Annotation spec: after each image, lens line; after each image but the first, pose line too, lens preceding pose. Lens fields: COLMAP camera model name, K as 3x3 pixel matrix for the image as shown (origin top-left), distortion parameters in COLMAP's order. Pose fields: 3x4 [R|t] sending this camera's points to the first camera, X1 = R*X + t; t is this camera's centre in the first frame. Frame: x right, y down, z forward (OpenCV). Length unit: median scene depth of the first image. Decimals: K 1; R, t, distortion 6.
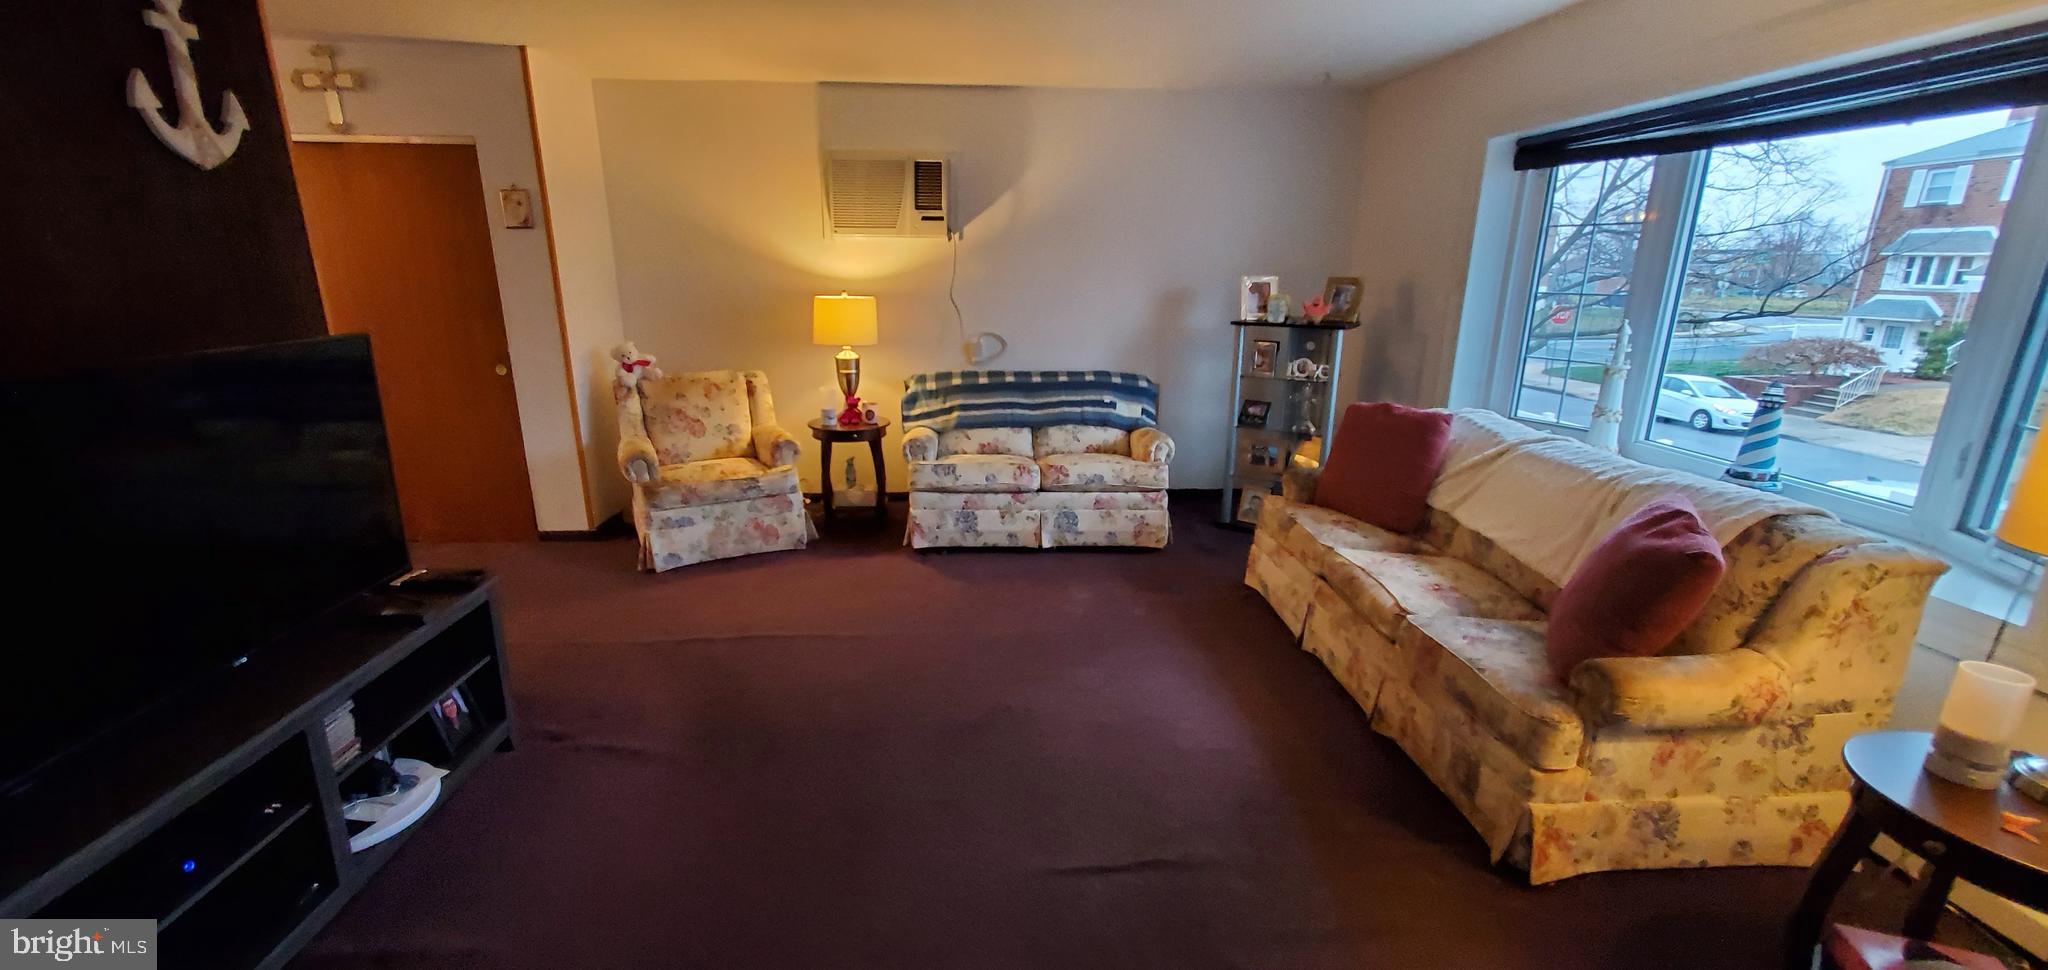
lens RADIAL K [[808.6, 0, 1021.7], [0, 808.6, 488.9], [0, 0, 1]] dist [0.008592, -0.001261]
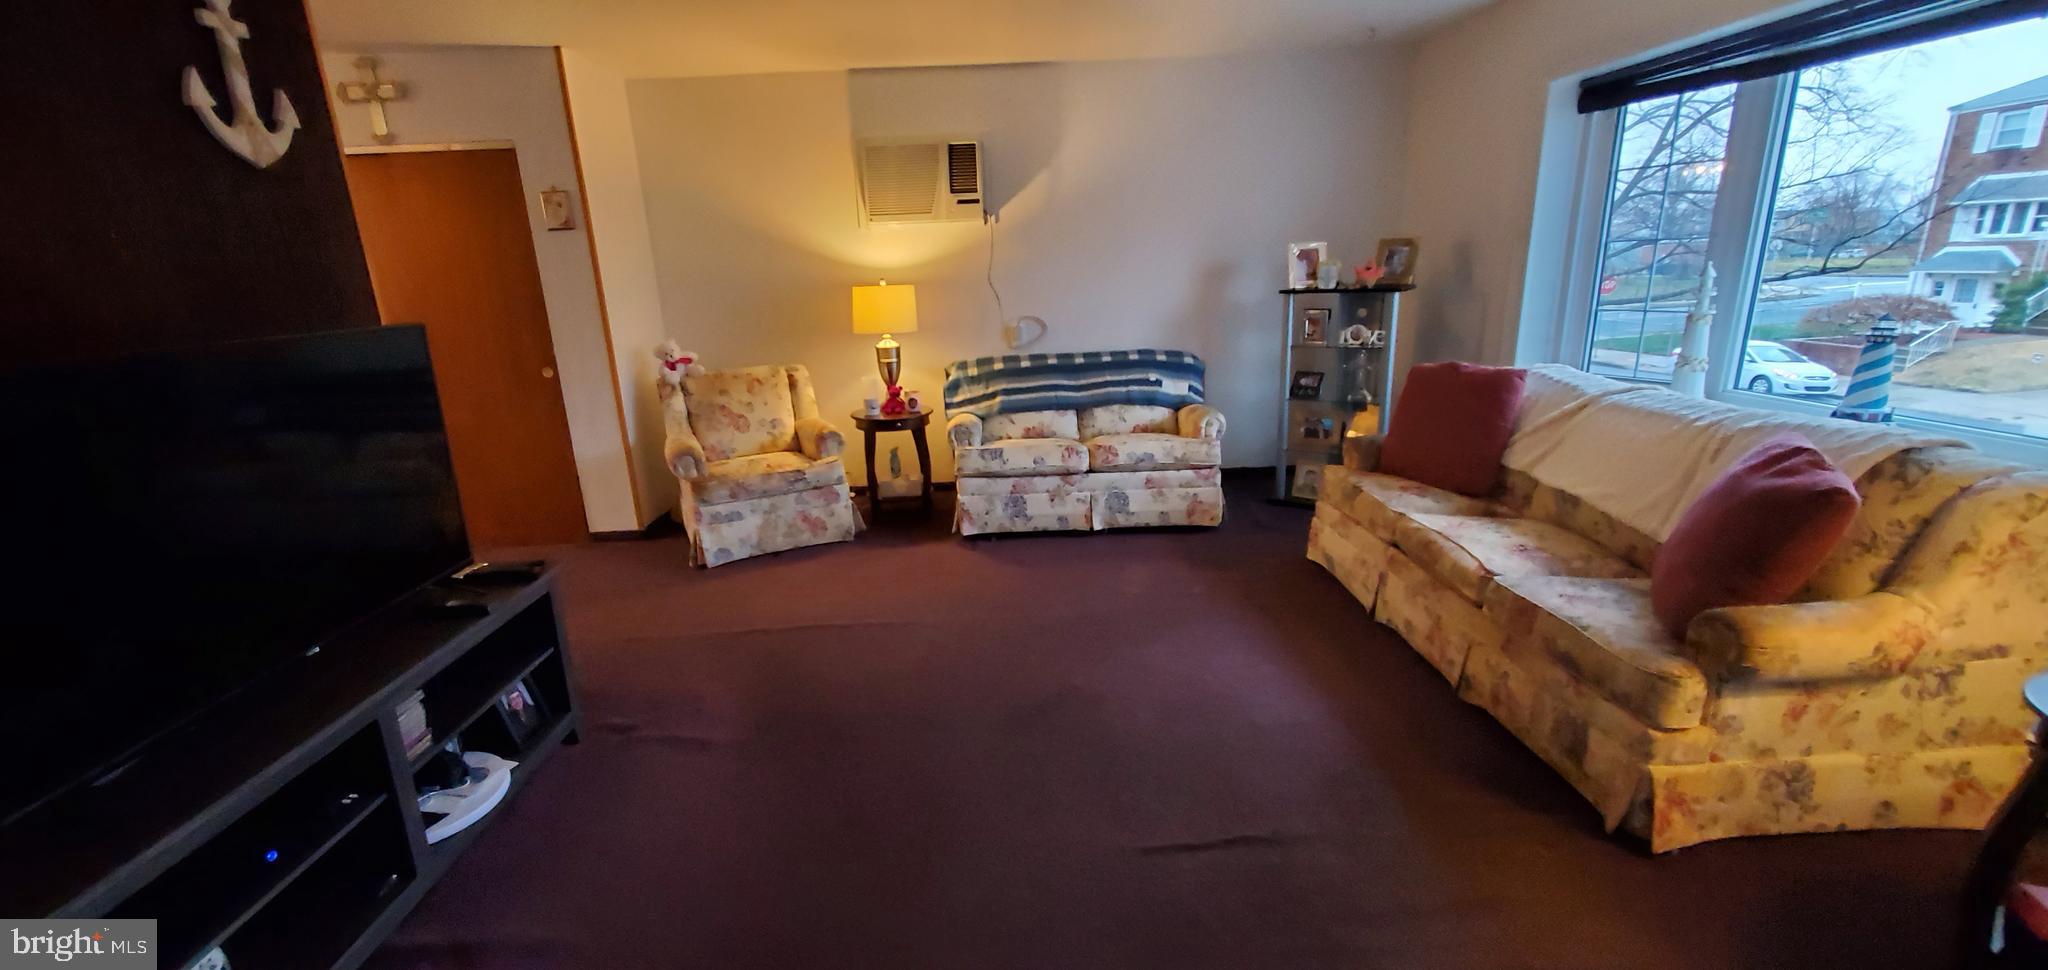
lens RADIAL K [[808.6, 0, 1020.6], [0, 808.6, 489.0], [0, 0, 1]] dist [0.008592, -0.001261]
pose [[0.998508, -0.038056, -0.039167, -0.035169], [0.038038, 0.999276, -0.001224, 0.032388], [0.039186, -0.000268, 0.999232, 0.029041]]
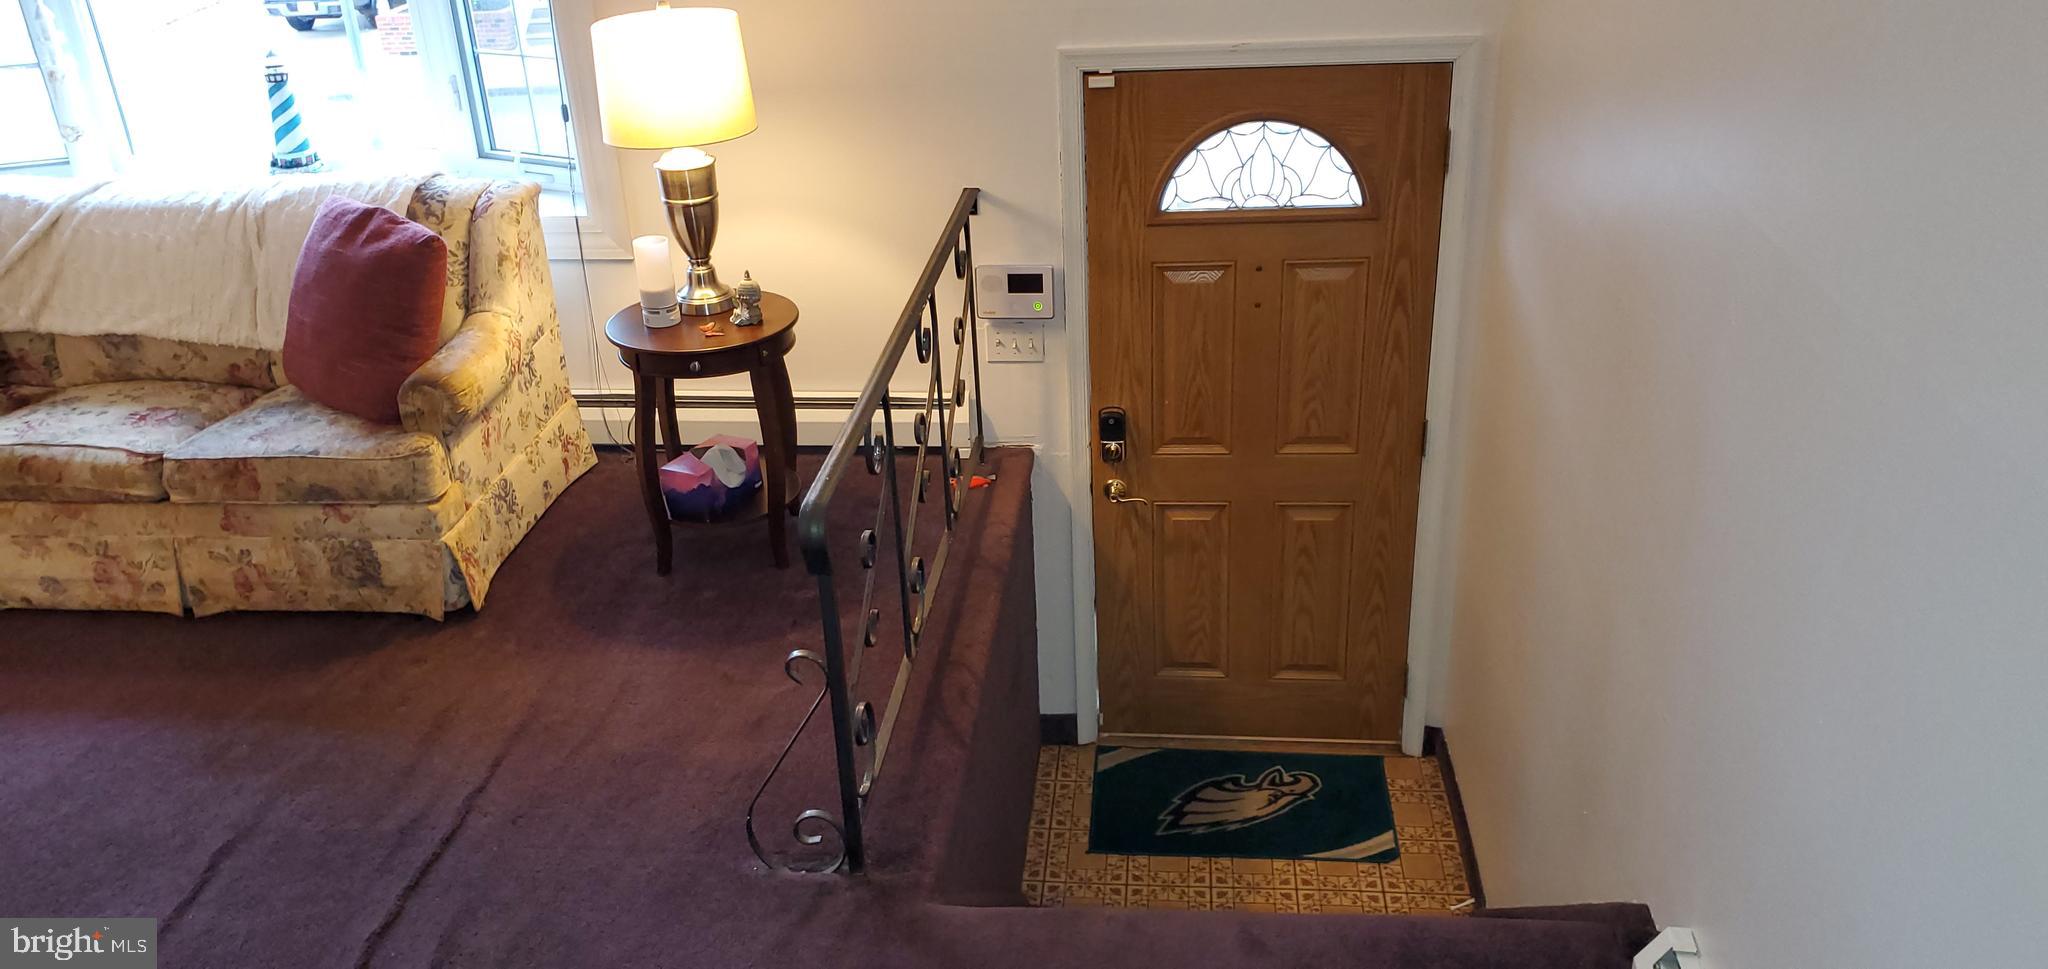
lens RADIAL K [[1592.3, 0, 1026.0], [0, 1592.3, 484.5], [0, 0, 1]] dist [0.018013, 0.014197]
pose [[0.157584, -0.435404, 0.886336, -0.685705], [0.307756, 0.874503, 0.374874, -0.123087], [-0.938325, 0.213701, 0.271806, -0.129665]]
